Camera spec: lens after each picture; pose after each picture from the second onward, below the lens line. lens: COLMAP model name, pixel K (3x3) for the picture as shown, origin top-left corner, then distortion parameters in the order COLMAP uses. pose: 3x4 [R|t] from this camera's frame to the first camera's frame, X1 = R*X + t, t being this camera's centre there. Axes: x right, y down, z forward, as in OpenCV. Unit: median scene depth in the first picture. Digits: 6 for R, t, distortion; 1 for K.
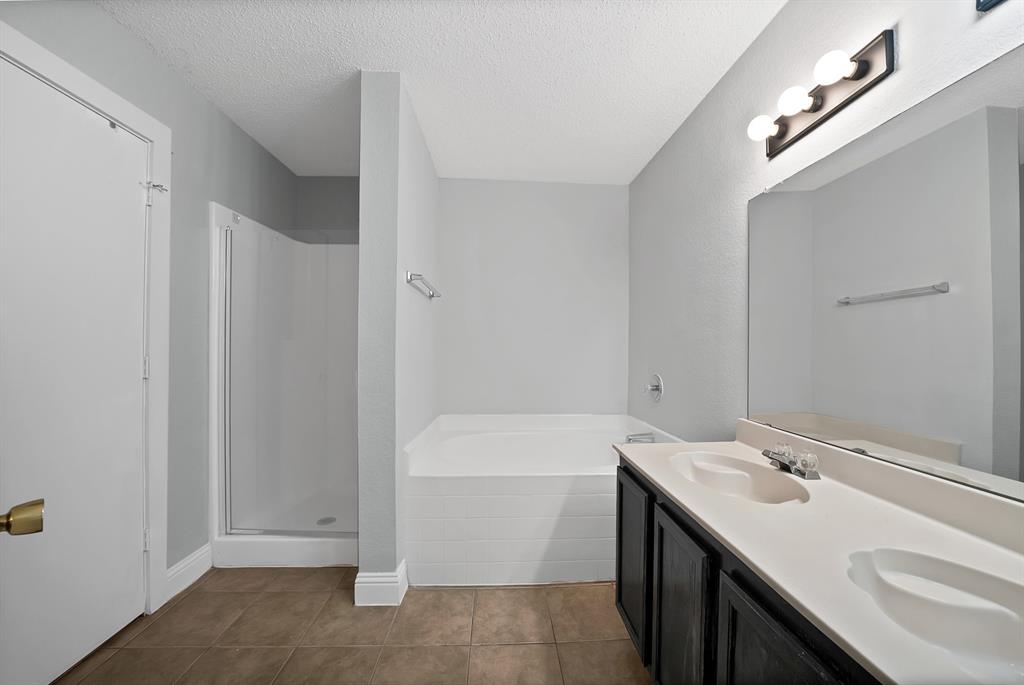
lens RADIAL K [[368.2, 0, 512.0], [0, 368.2, 342.5], [0, 0, 1]] dist [-0.019124, 0.000296]
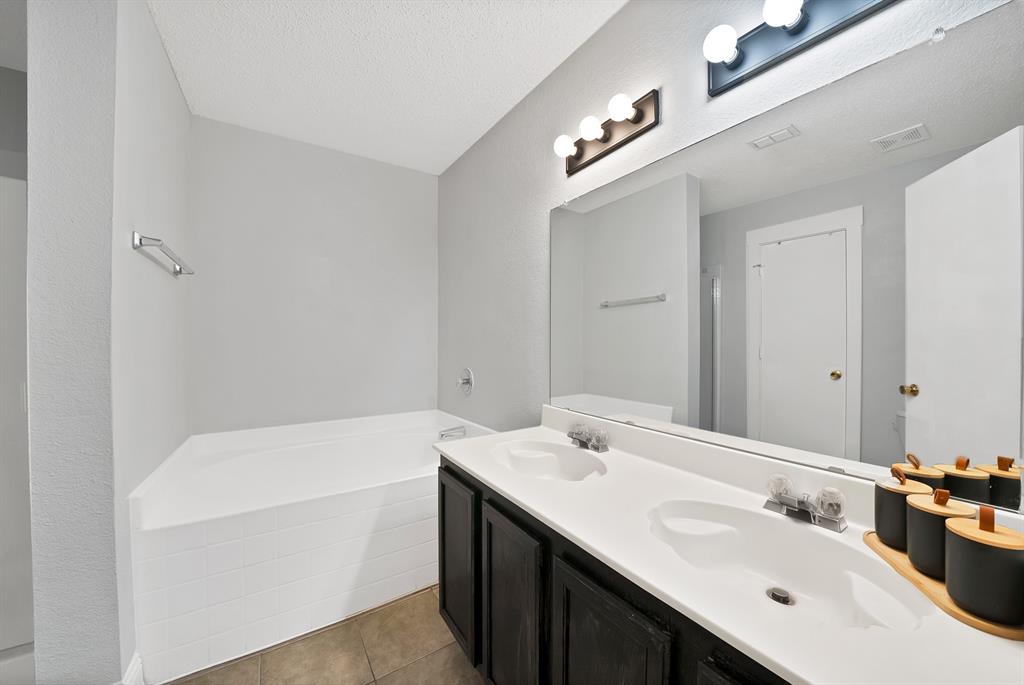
lens RADIAL K [[368.2, 0, 512.0], [0, 368.2, 342.5], [0, 0, 1]] dist [-0.019124, 0.000296]
pose [[0.859388, -0.007260, 0.511273, -0.035525], [-0.000537, 0.999886, 0.015102, 0.000223], [-0.511324, -0.013253, 0.859286, 0.097374]]
